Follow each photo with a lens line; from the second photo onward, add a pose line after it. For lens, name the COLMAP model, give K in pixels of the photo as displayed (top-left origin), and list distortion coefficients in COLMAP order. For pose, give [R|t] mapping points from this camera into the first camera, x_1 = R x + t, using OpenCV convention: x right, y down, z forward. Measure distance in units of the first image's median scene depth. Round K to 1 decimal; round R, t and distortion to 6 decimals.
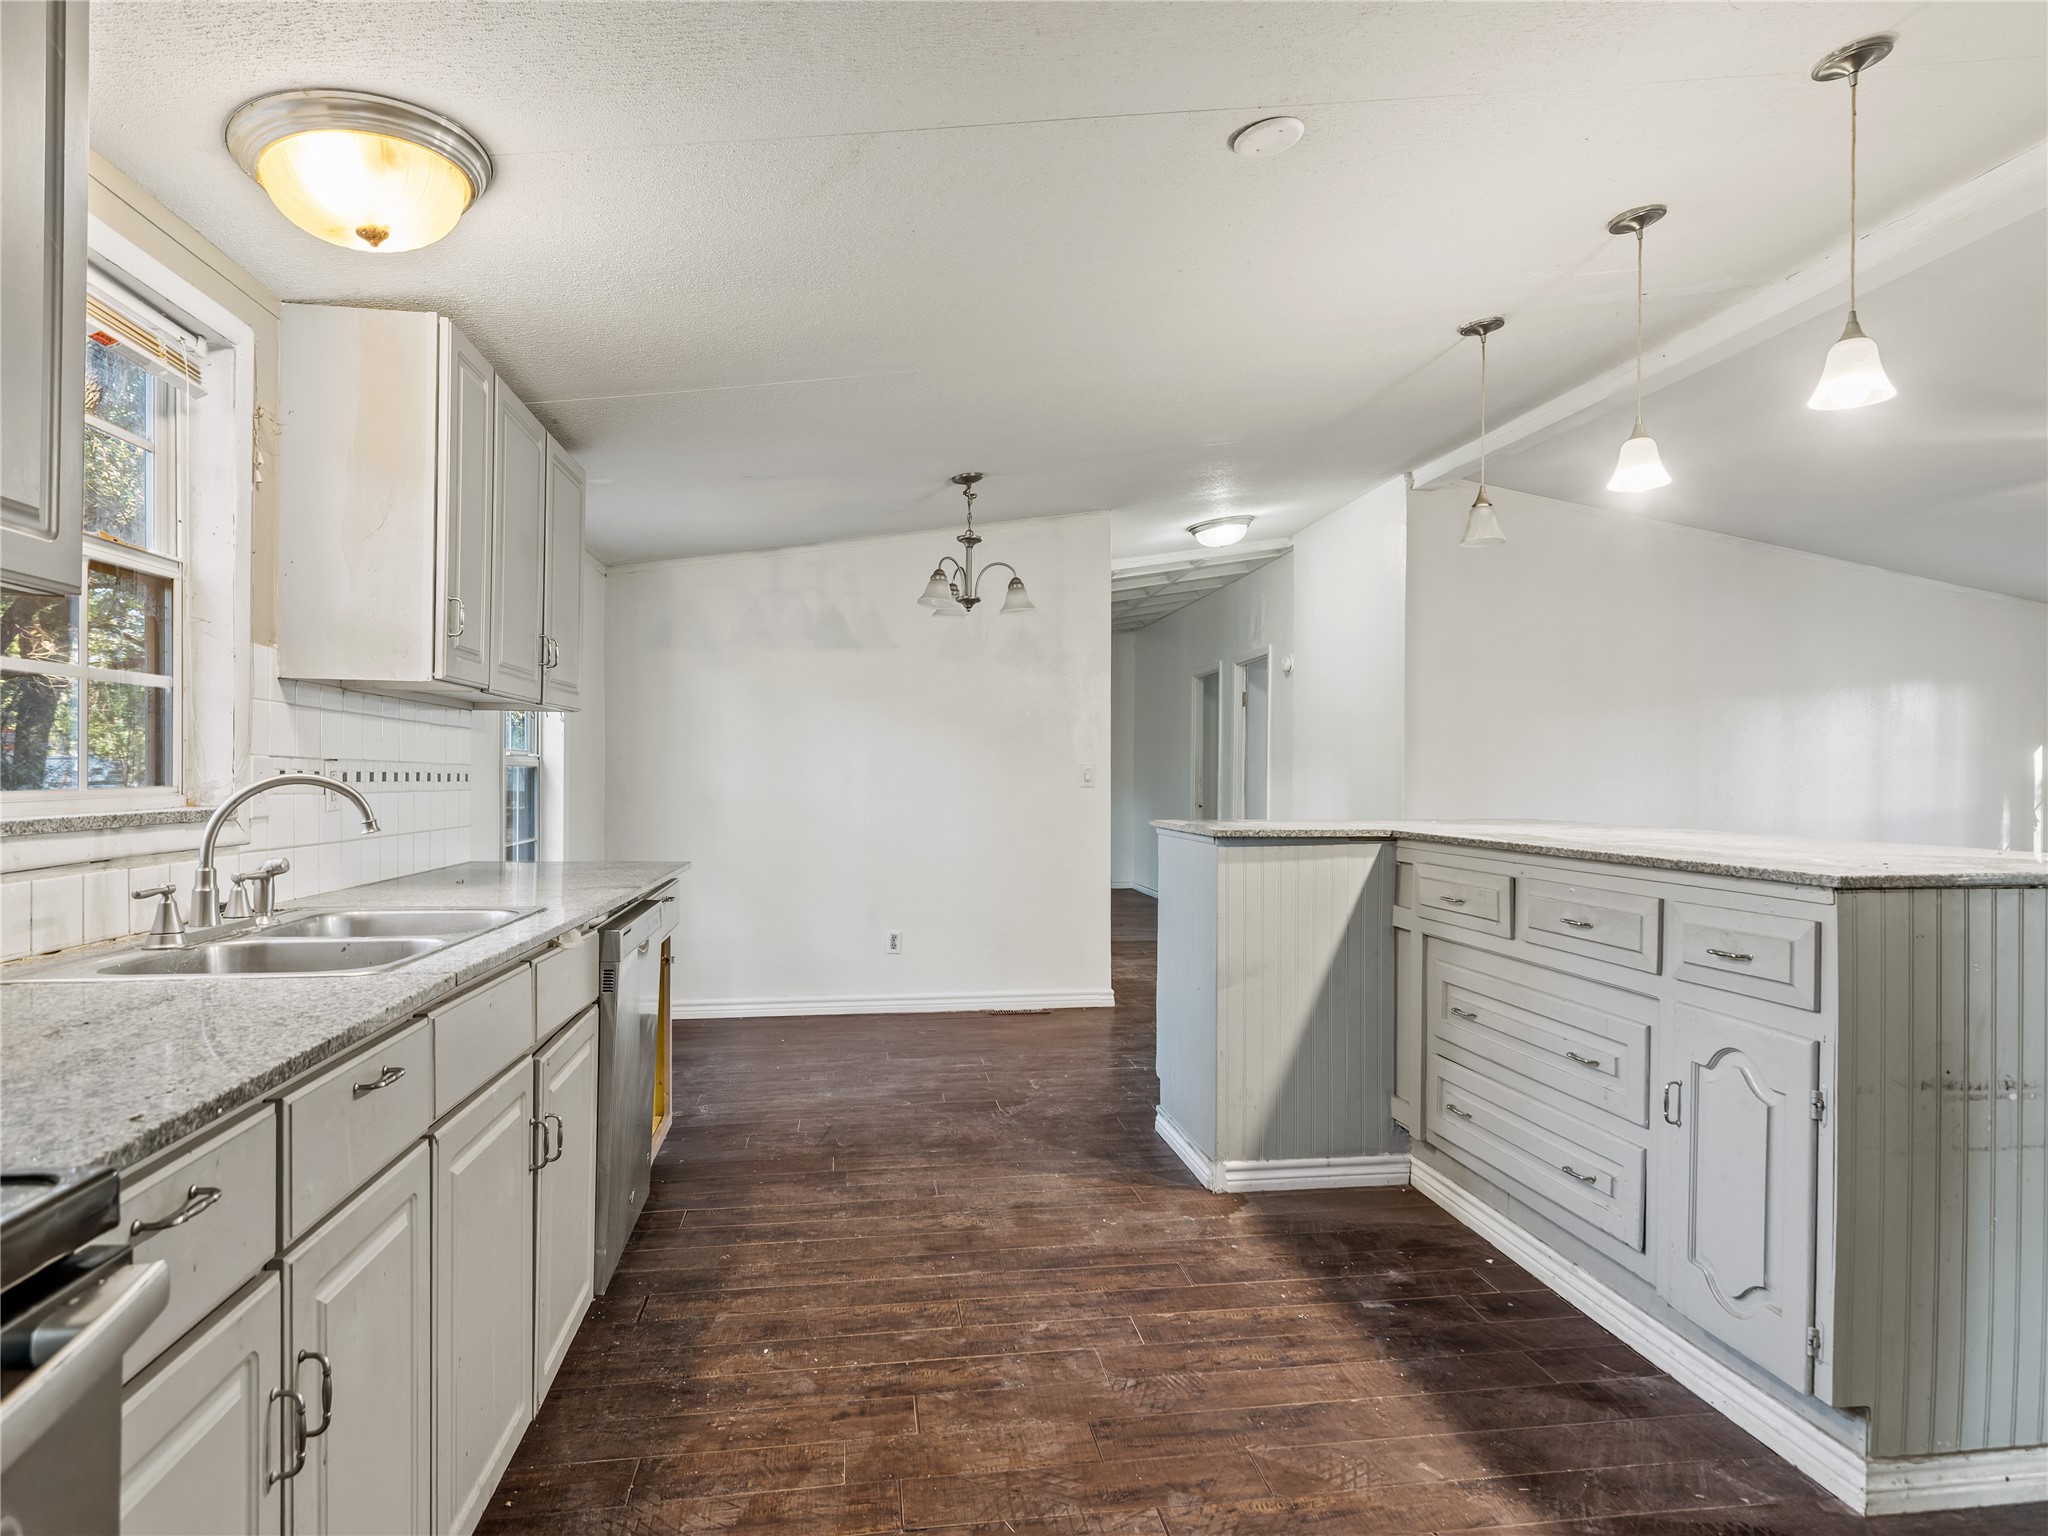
lens RADIAL K [[1132.7, 0, 1032.1], [0, 1132.7, 788.3], [0, 0, 1]] dist [0.008432, -0.003337]
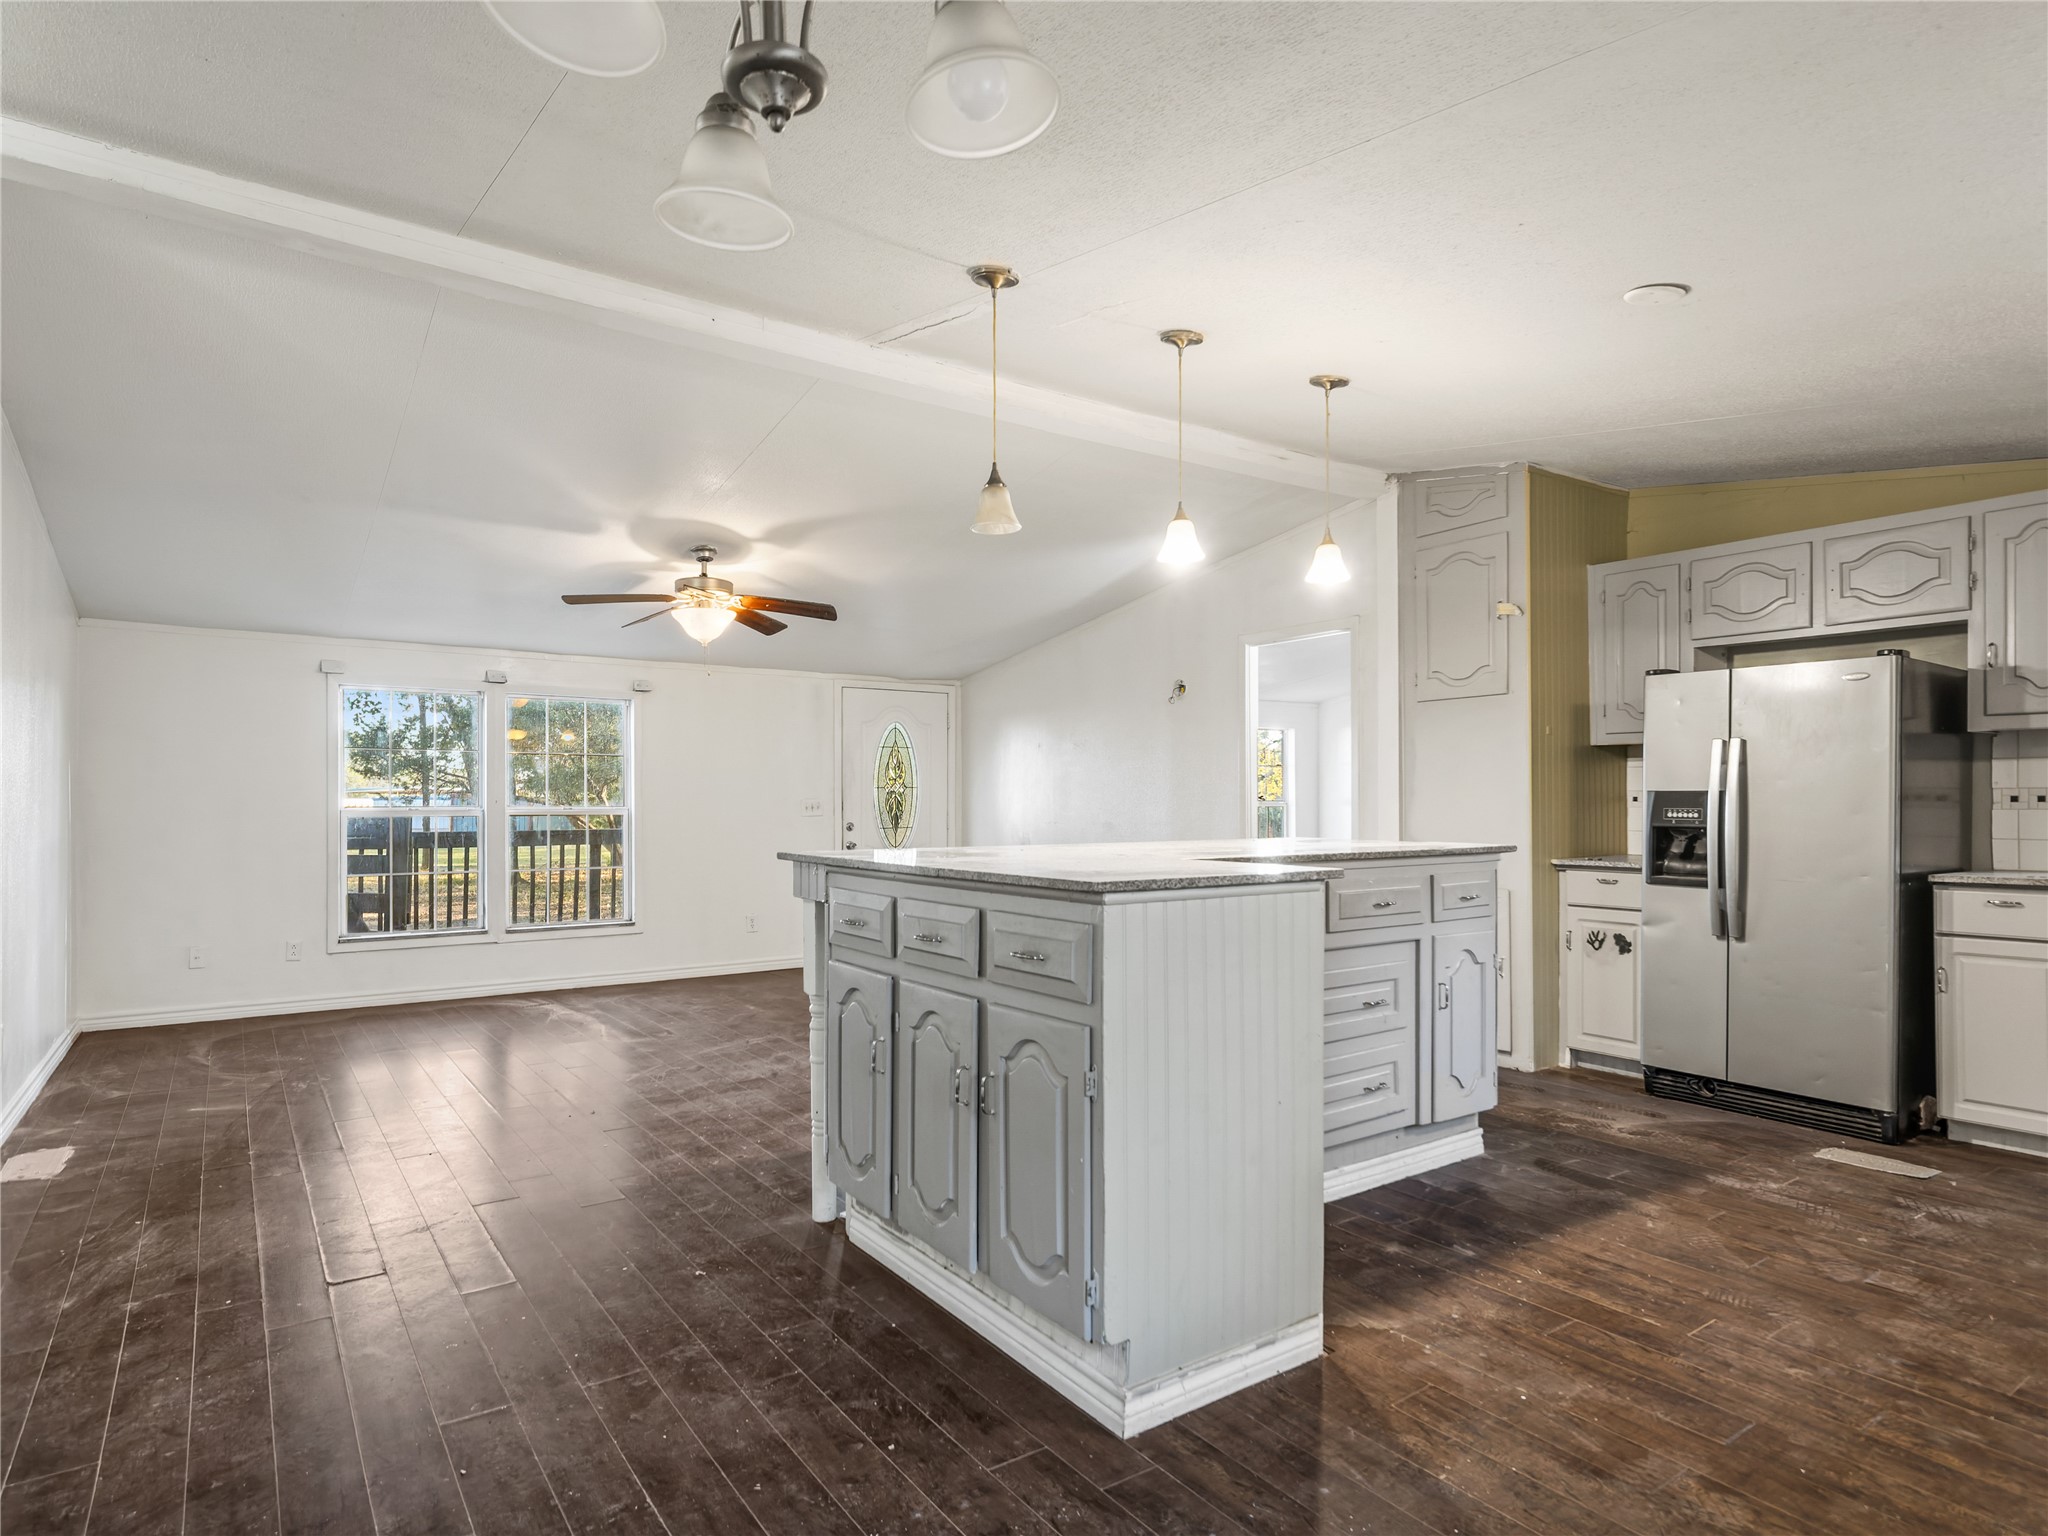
lens RADIAL K [[1132.7, 0, 1014.0], [0, 1132.7, 770.3], [0, 0, 1]] dist [0.008432, -0.003337]
pose [[-0.437078, 0.016582, 0.899271, -0.544562], [0.007644, 0.999862, -0.014721, -0.025405], [-0.899391, 0.000440, -0.437145, 1.895153]]
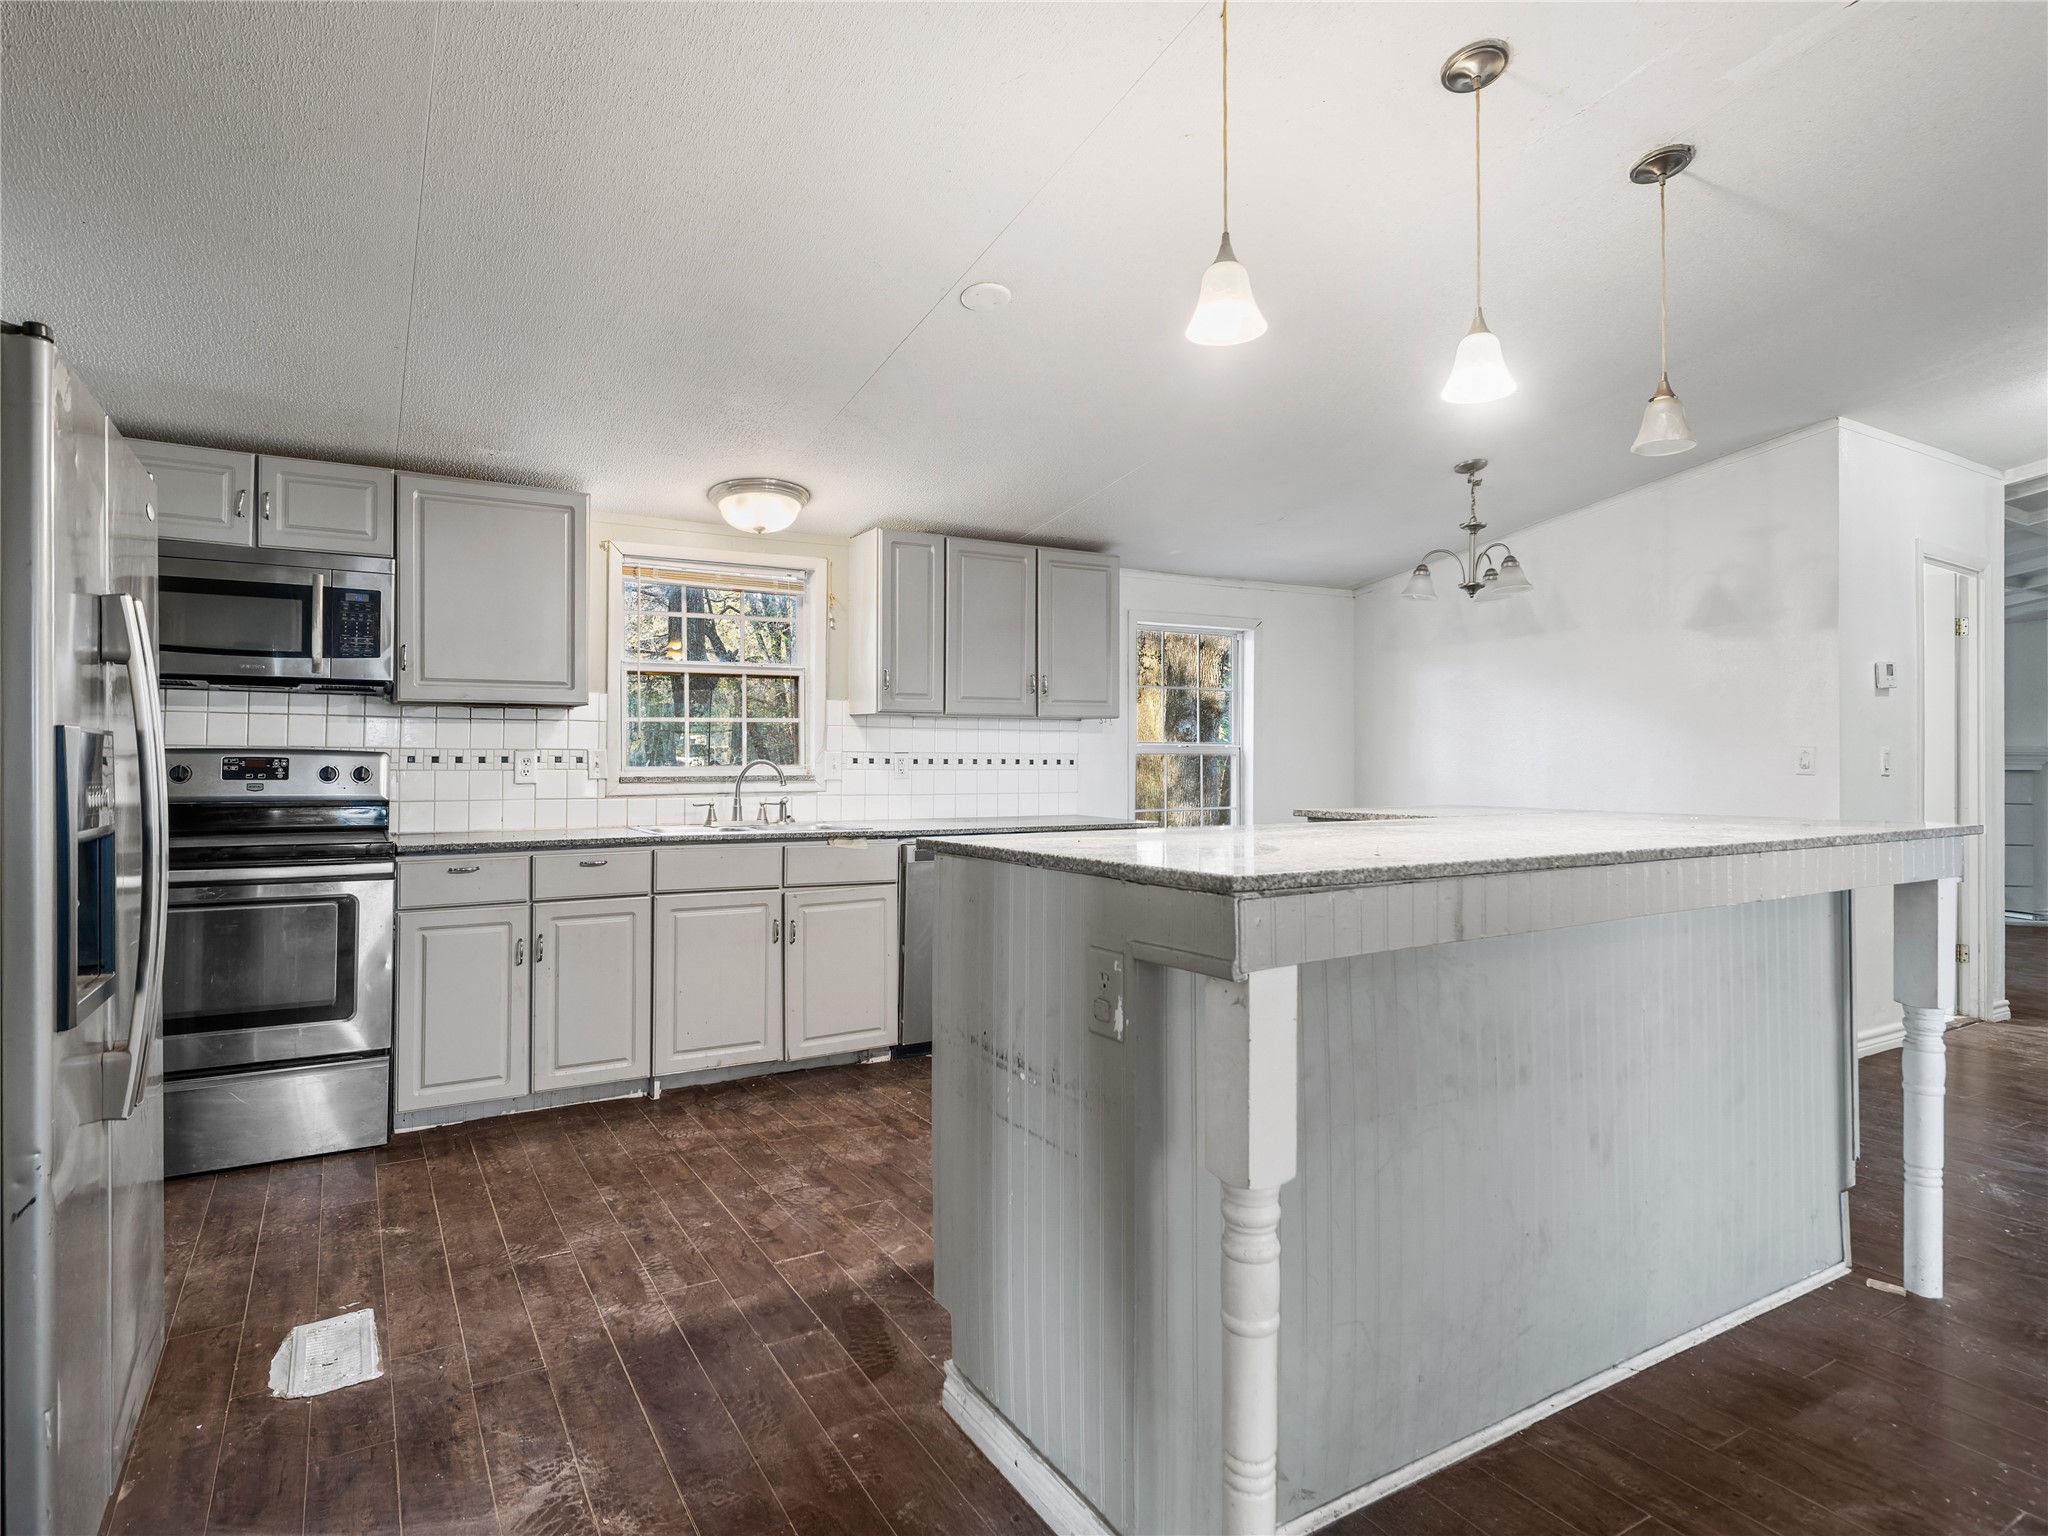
lens RADIAL K [[1132.7, 0, 1034.5], [0, 1132.7, 746.4], [0, 0, 1]] dist [0.008432, -0.003337]
pose [[0.383800, -0.016899, -0.923262, 1.289585], [-0.009172, 0.999713, -0.022111, 0.005182], [0.923371, 0.016955, 0.383535, 0.454615]]
